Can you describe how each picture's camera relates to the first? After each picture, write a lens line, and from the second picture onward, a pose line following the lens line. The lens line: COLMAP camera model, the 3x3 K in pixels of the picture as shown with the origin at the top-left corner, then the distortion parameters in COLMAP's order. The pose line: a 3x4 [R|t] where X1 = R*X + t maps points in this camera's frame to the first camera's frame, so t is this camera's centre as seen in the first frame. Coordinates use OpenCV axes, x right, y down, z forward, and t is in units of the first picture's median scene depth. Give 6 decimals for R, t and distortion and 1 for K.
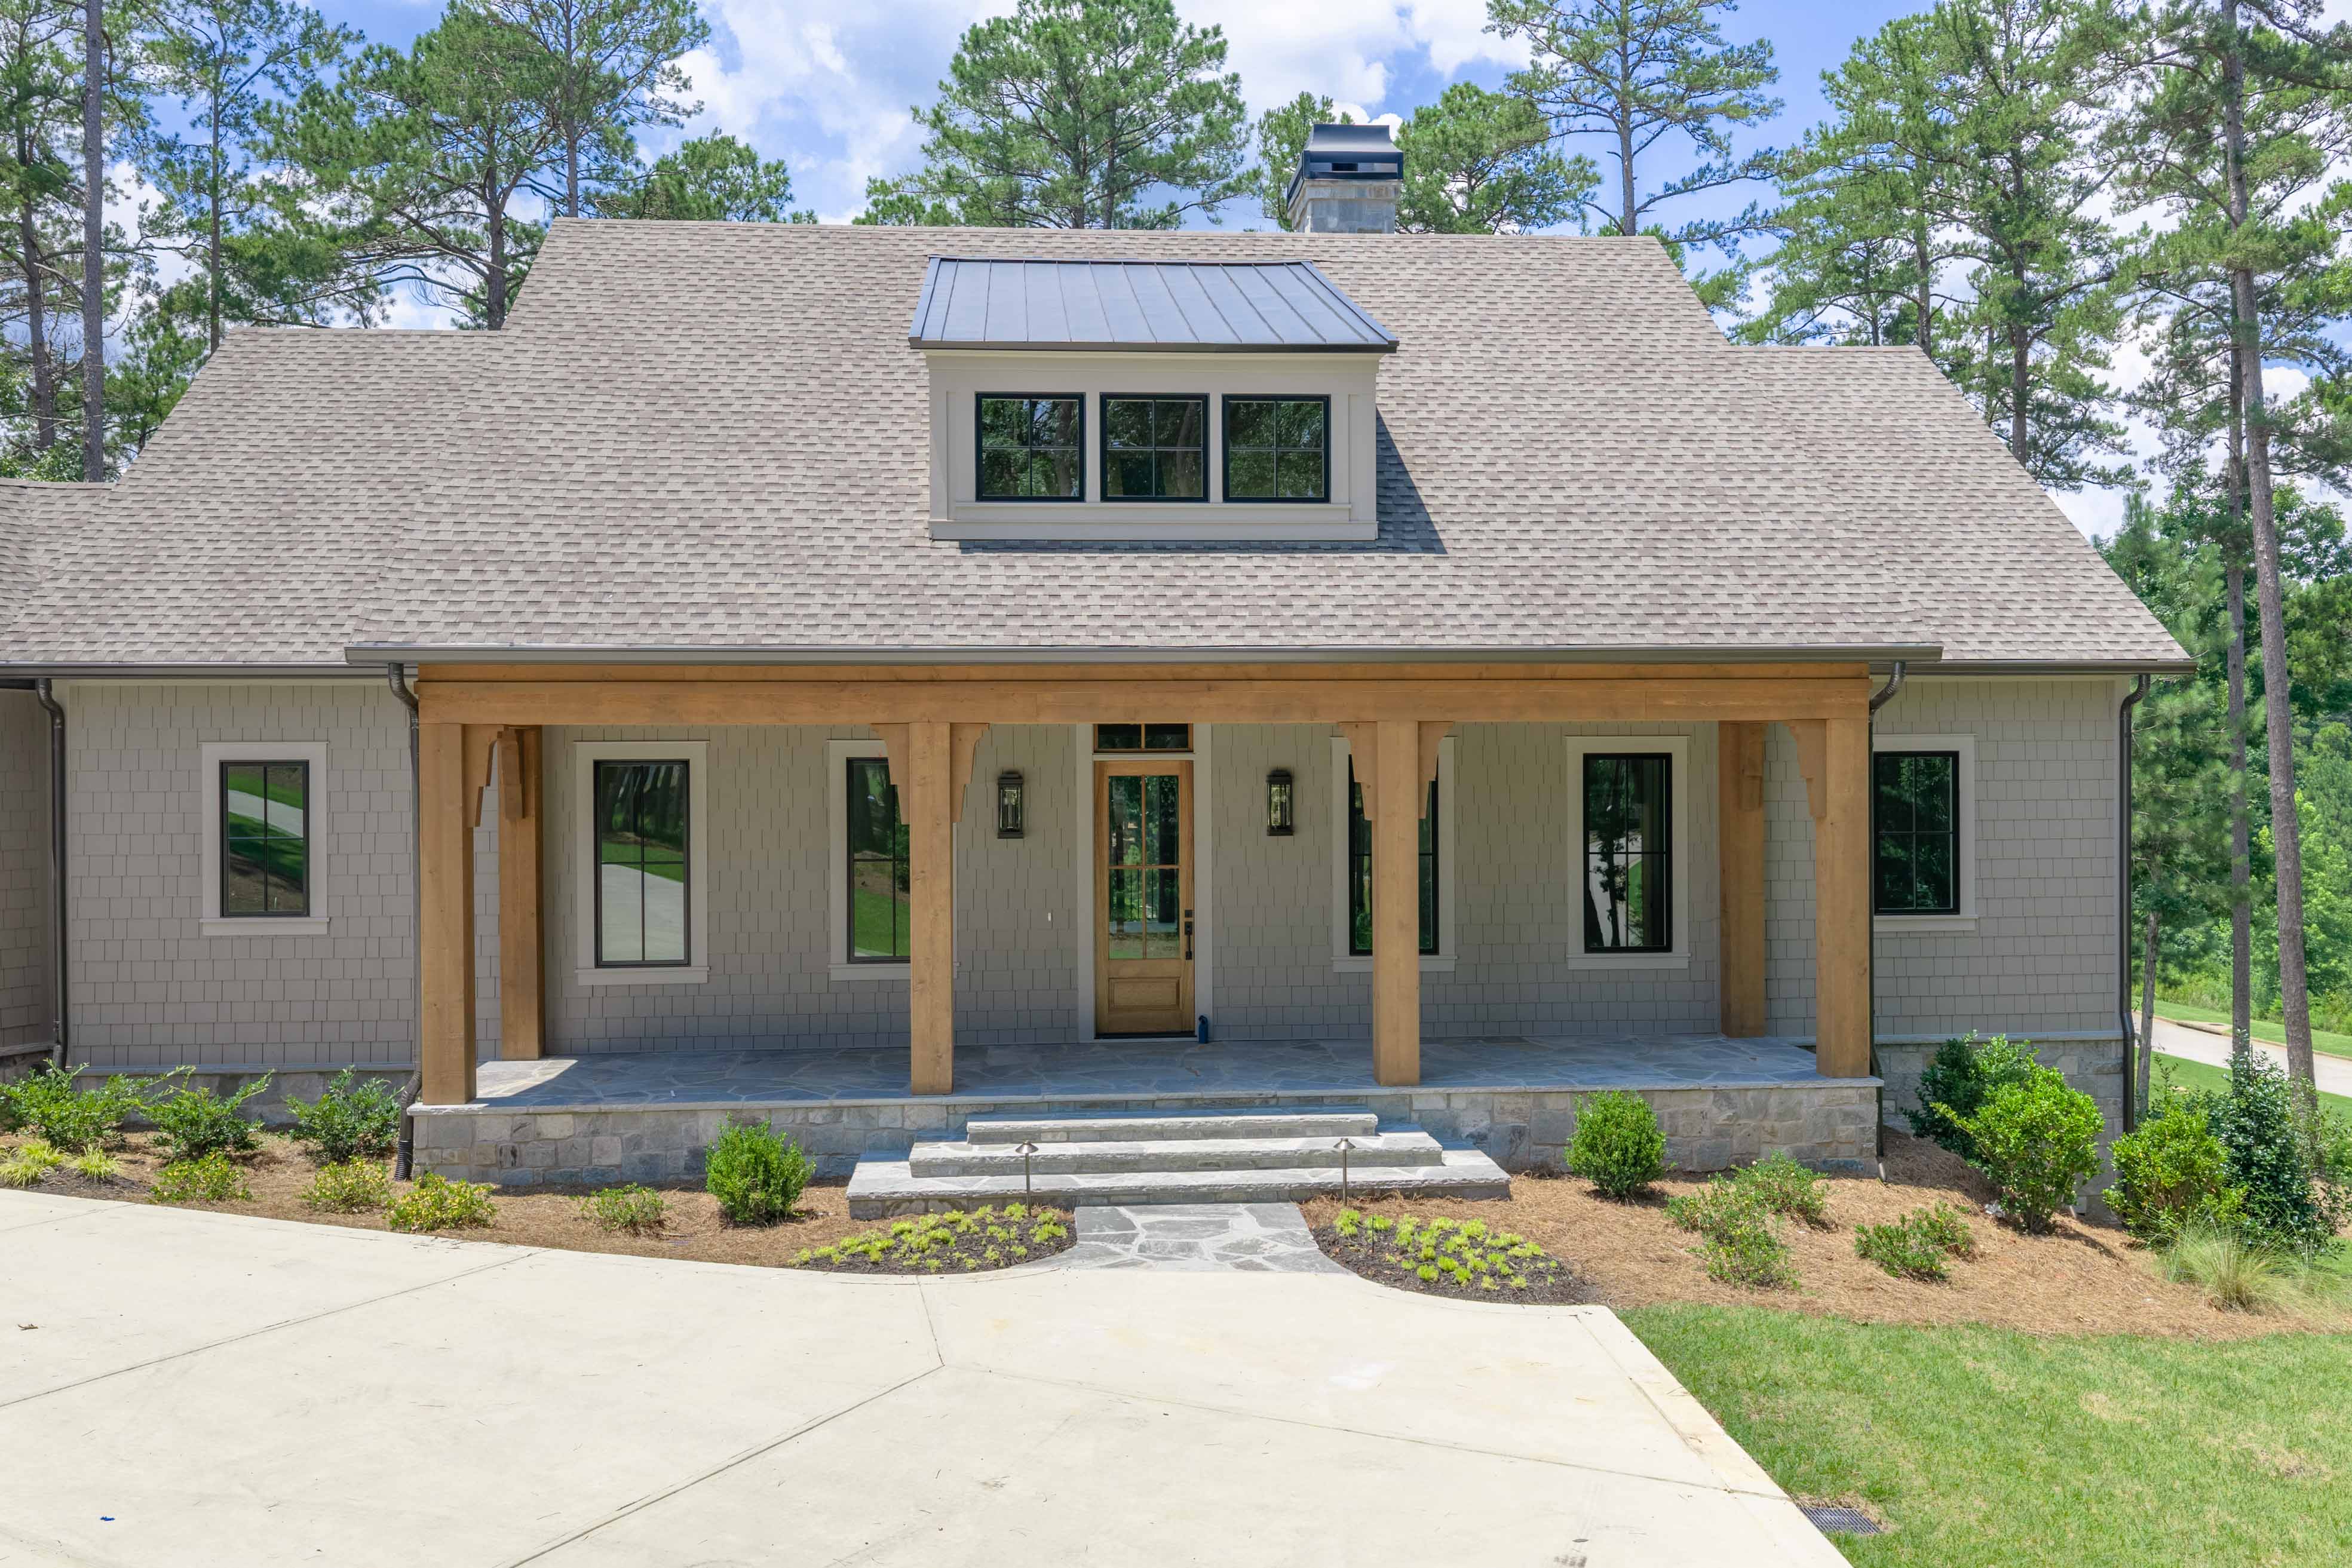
lens RADIAL K [[1954.9, 0, 1168.6], [0, 1954.9, 782.2], [0, 0, 1]] dist [0.035644, -0.065915]
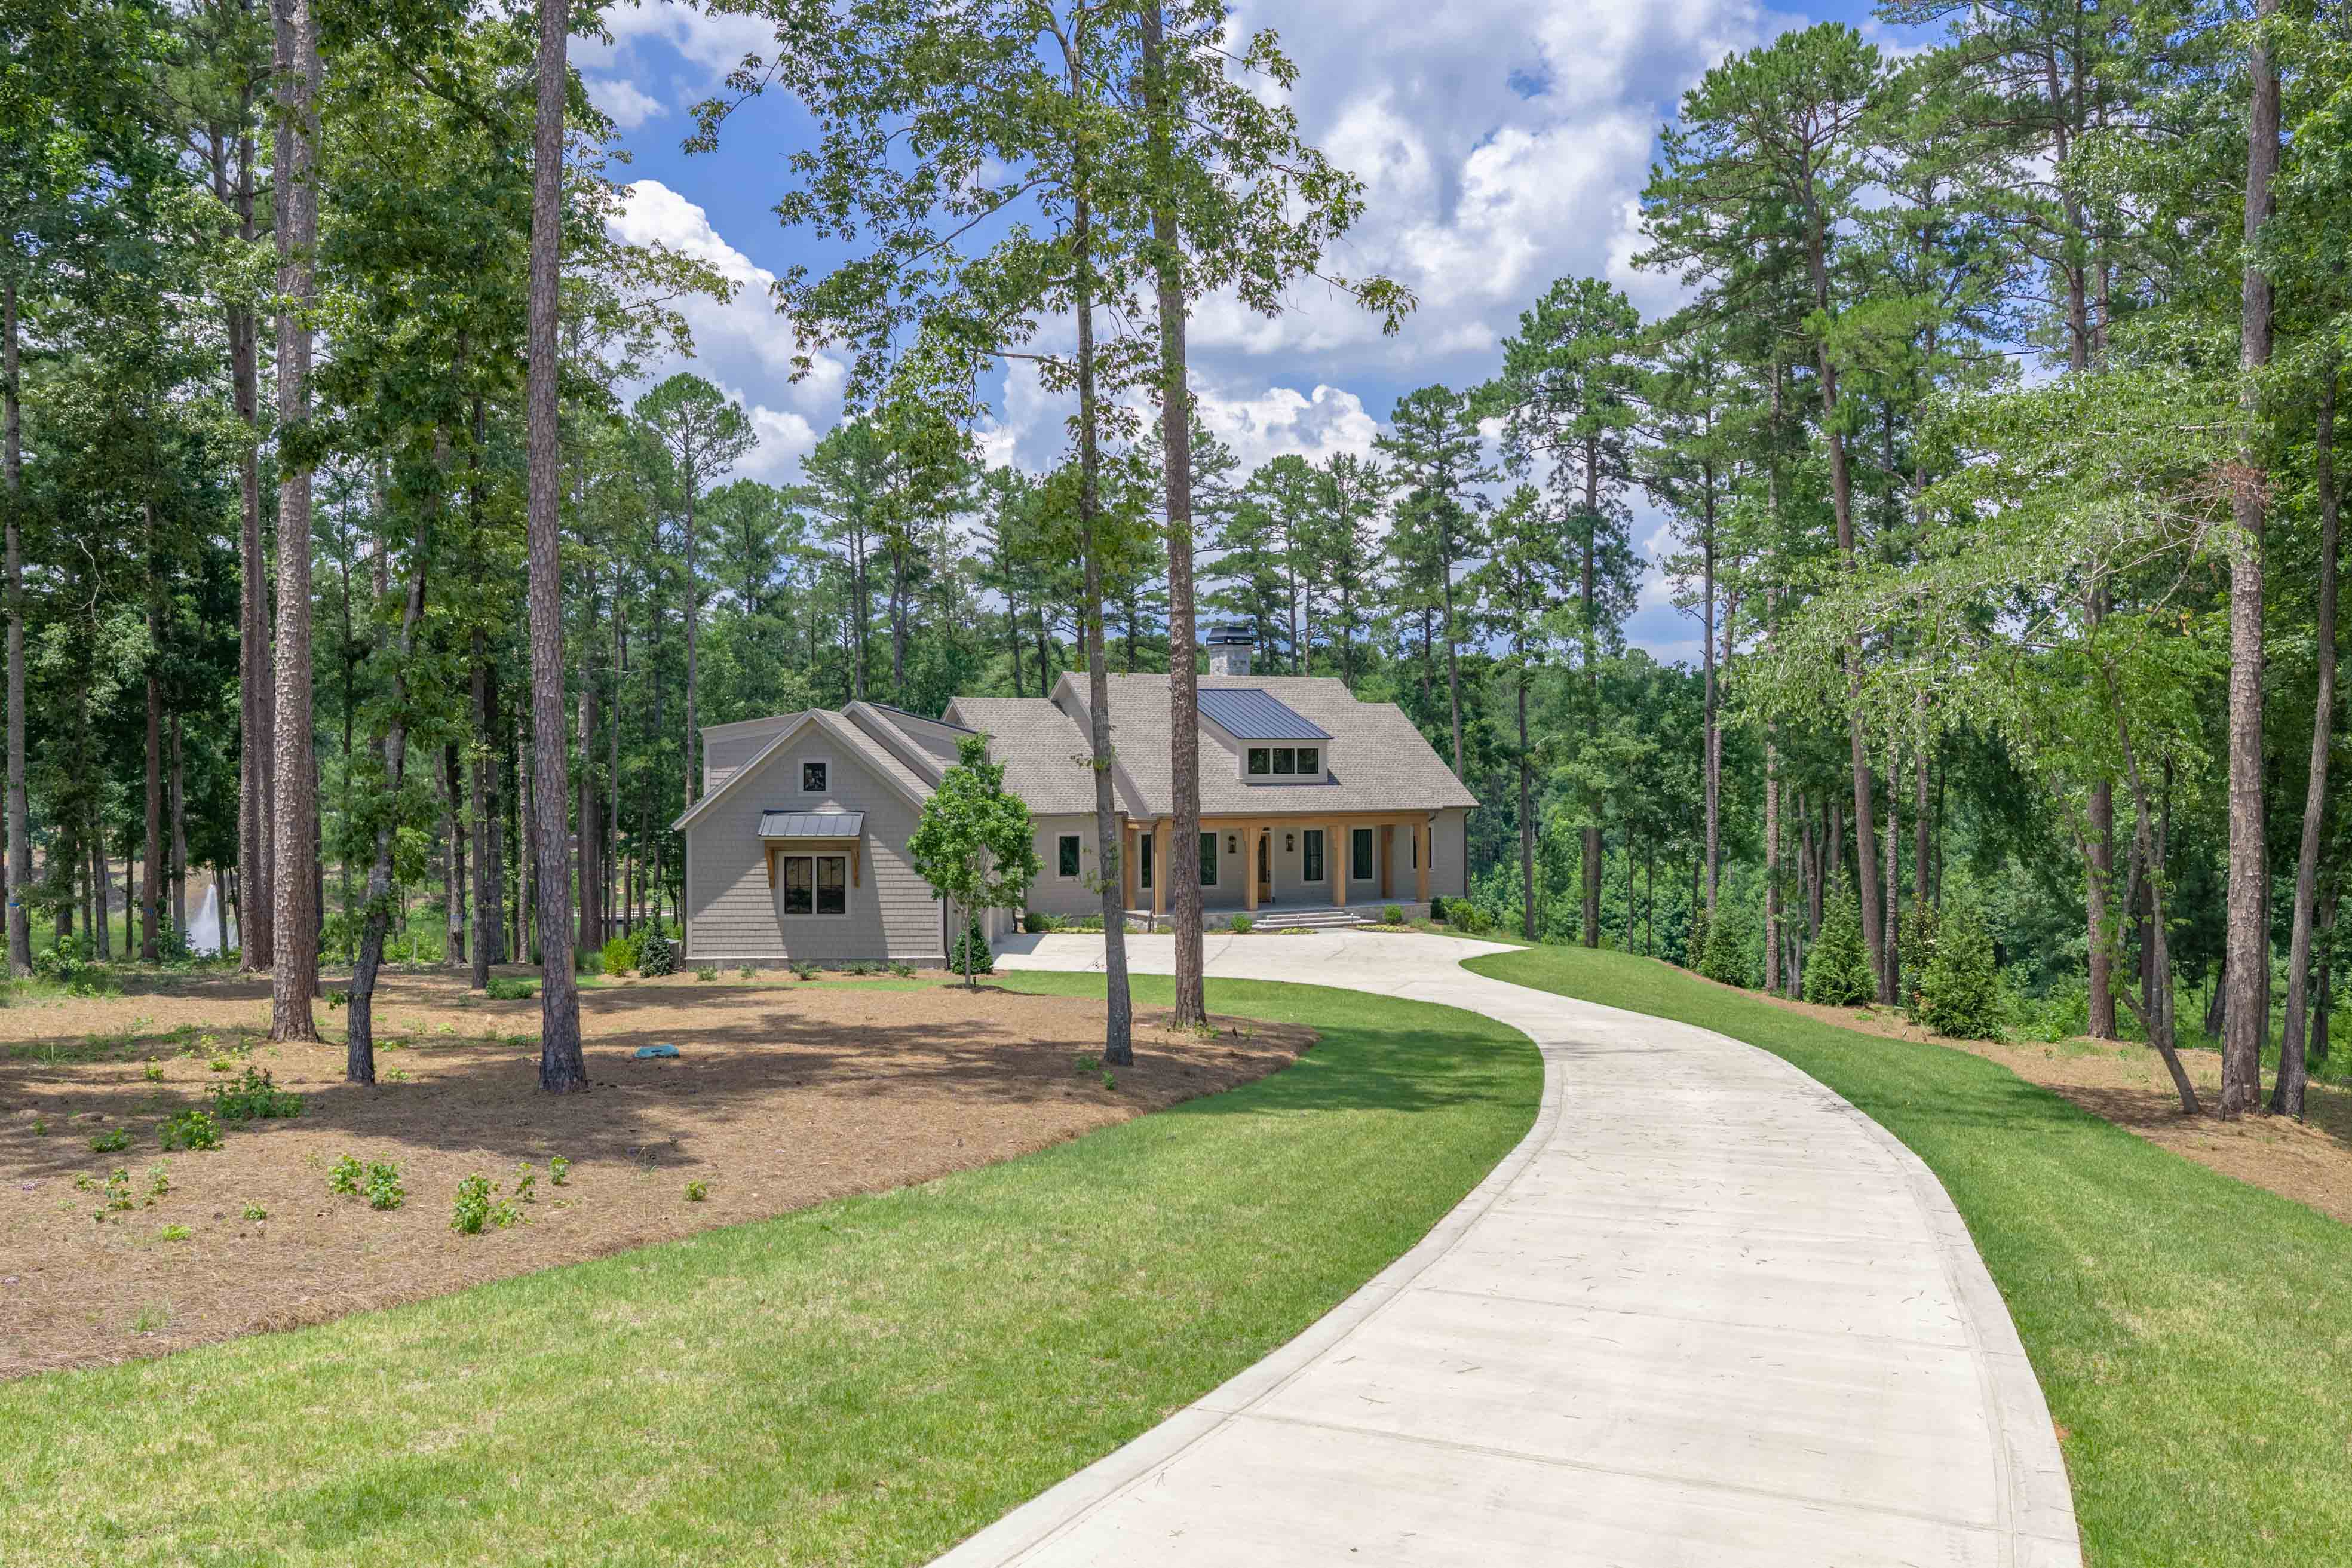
lens RADIAL K [[1954.9, 0, 1168.6], [0, 1954.9, 782.2], [0, 0, 1]] dist [0.035644, -0.065915]
pose [[0.907540, -0.001945, 0.419960, -1.989462], [0.002625, 0.999996, -0.001042, -0.118571], [-0.419956, 0.002048, 0.907542, -2.715873]]
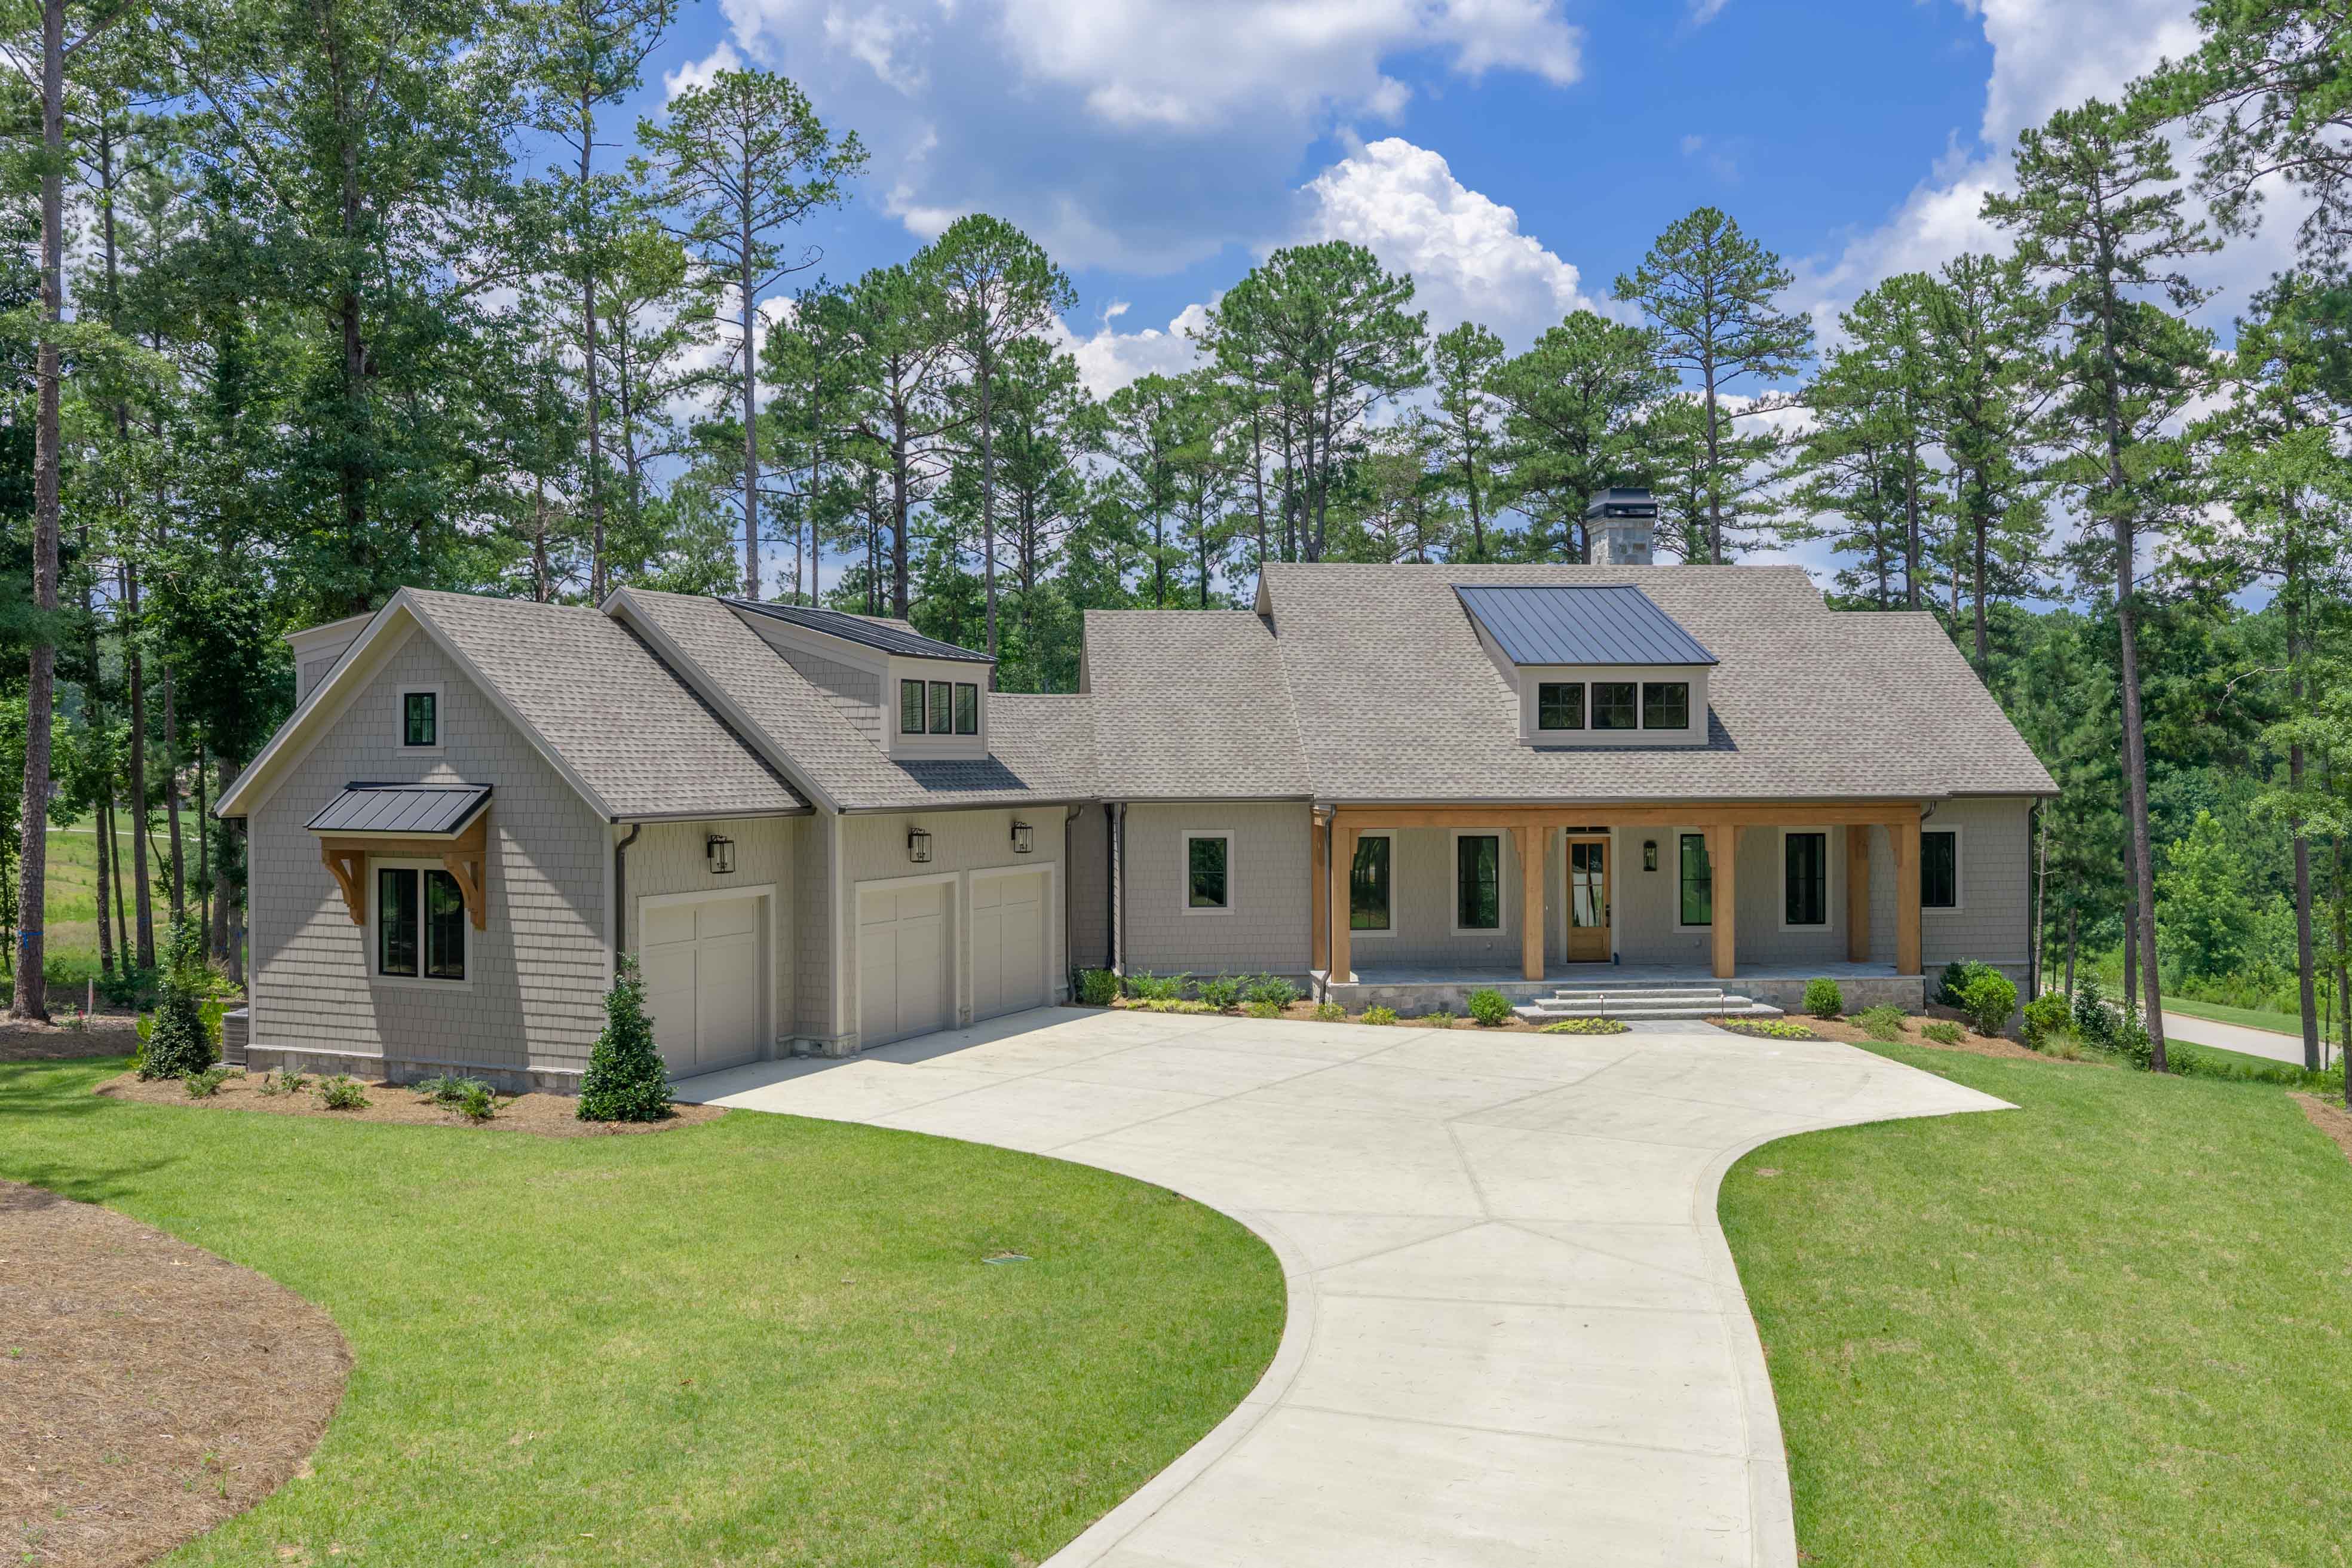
lens RADIAL K [[1954.9, 0, 1168.6], [0, 1954.9, 782.2], [0, 0, 1]] dist [0.035644, -0.065915]
pose [[0.999829, 0.000908, 0.018448, -0.568814], [-0.000923, 0.999999, 0.000832, -0.080052], [-0.018448, -0.000849, 0.999829, -1.294018]]
